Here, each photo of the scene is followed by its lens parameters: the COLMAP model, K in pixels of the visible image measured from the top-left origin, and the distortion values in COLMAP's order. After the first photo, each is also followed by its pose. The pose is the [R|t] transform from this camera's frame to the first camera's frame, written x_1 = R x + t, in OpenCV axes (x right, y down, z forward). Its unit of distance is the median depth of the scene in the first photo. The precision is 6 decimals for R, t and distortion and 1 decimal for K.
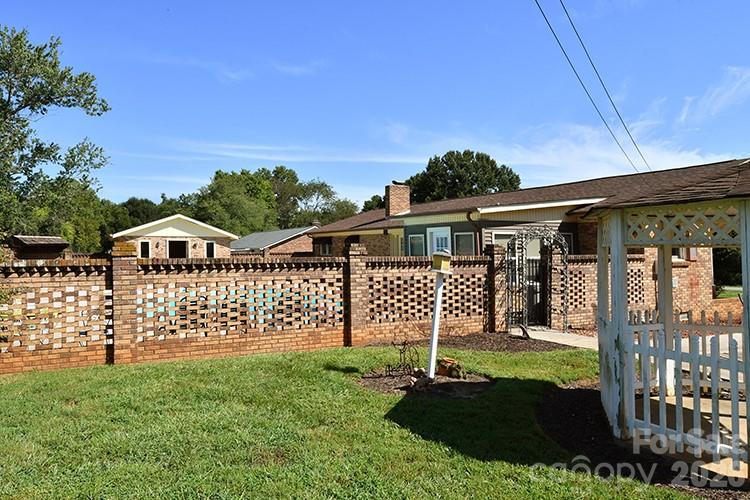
lens RADIAL K [[576.9, 0, 344.2], [0, 576.9, 232.2], [0, 0, 1]] dist [-0.000420, -0.020717]
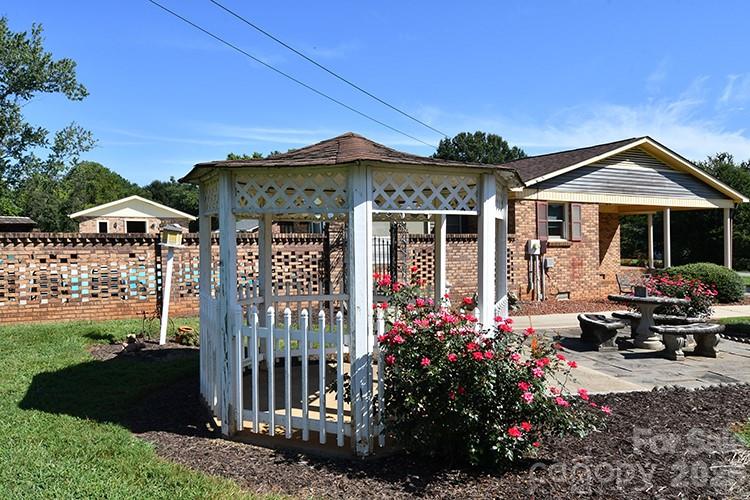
lens RADIAL K [[576.9, 0, 351.4], [0, 576.9, 239.0], [0, 0, 1]] dist [-0.000420, -0.020717]
pose [[0.998108, 0.004832, -0.061297, 0.131800], [-0.002375, 0.999193, 0.040093, 0.003407], [0.061442, -0.039872, 0.997314, -0.007122]]
